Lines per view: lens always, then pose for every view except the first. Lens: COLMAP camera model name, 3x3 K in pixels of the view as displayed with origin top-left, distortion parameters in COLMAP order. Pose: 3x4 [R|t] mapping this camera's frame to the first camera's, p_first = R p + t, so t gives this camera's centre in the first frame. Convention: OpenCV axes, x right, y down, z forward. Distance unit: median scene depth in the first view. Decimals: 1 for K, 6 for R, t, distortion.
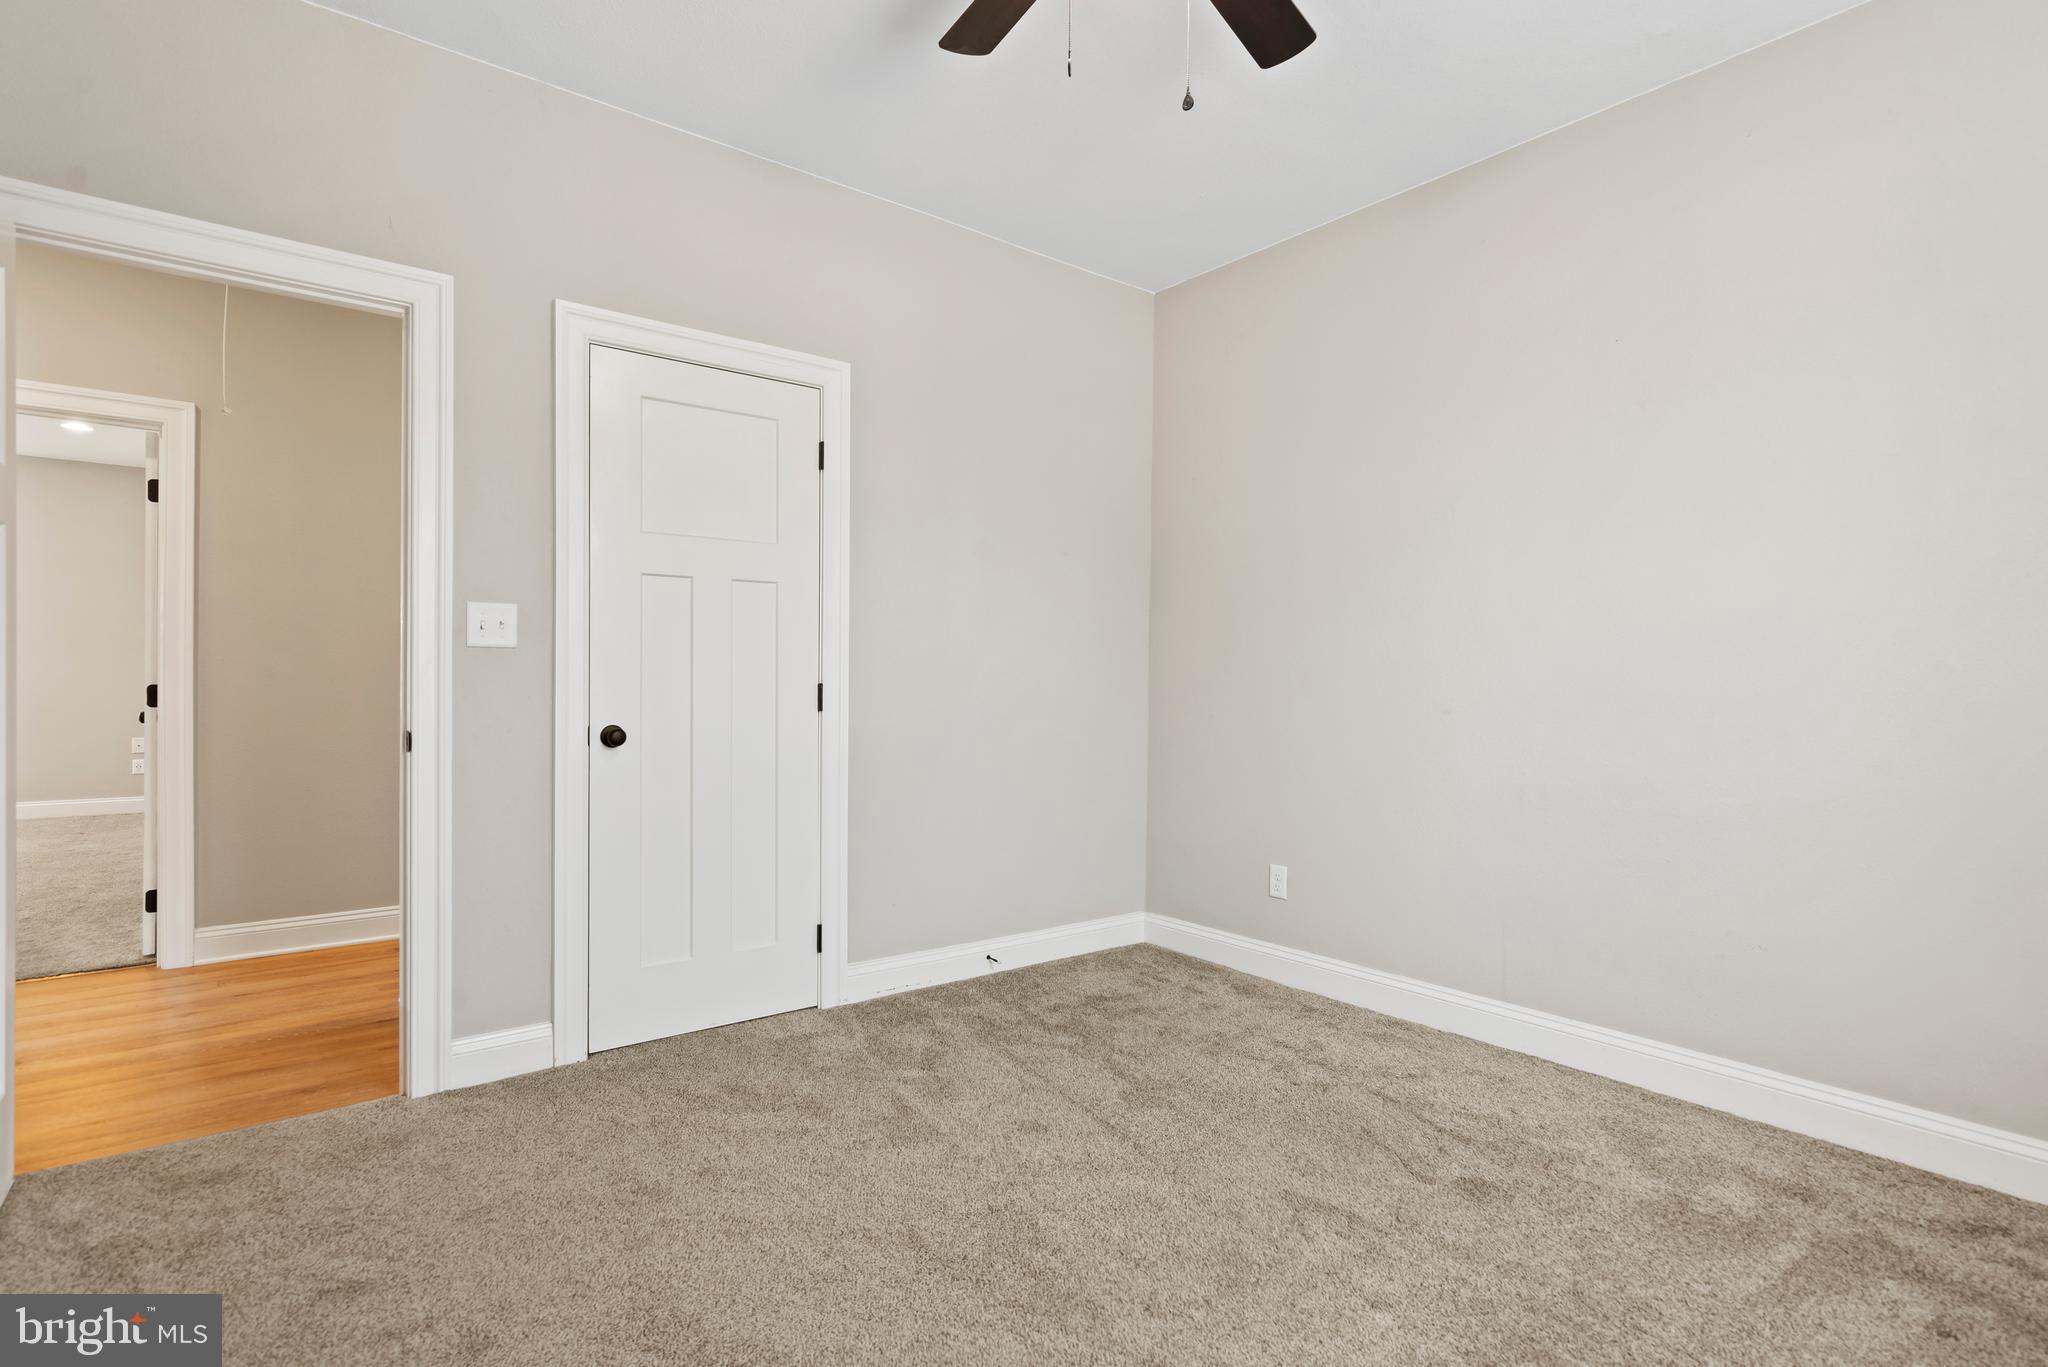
lens RADIAL K [[1009.3, 0, 1047.9], [0, 1009.3, 682.2], [0, 0, 1]] dist [0.002567, 0.000588]
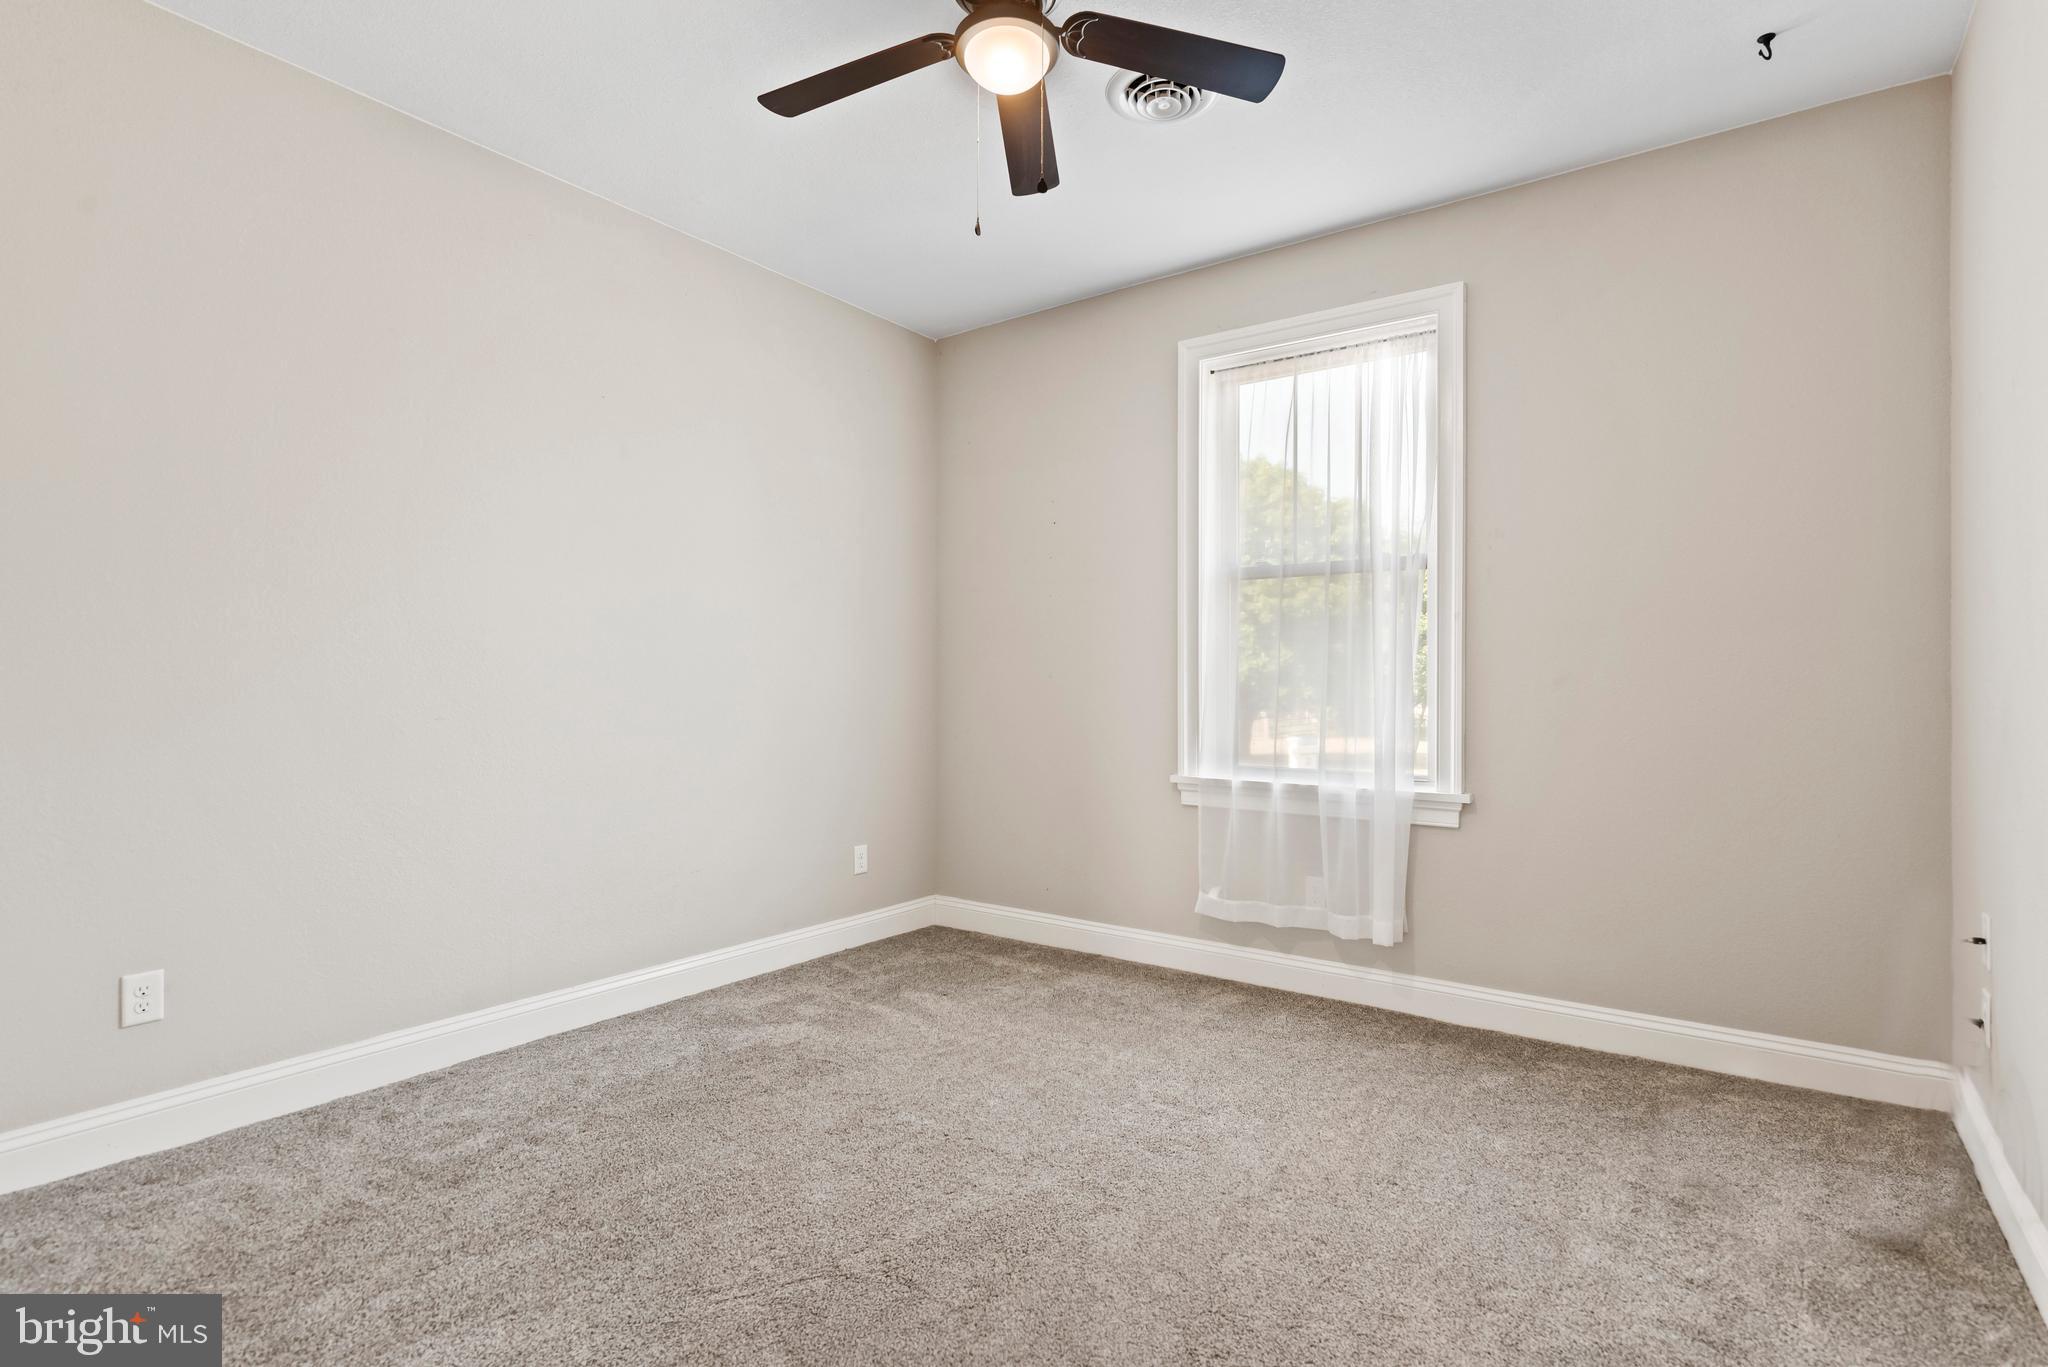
lens RADIAL K [[1009.3, 0, 1047.9], [0, 1009.3, 682.2], [0, 0, 1]] dist [0.002567, 0.000588]
pose [[-0.275400, -0.005577, 0.961314, -0.708925], [-0.006716, 0.999970, 0.003877, -0.011664], [-0.961306, -0.005389, -0.275429, 0.813766]]
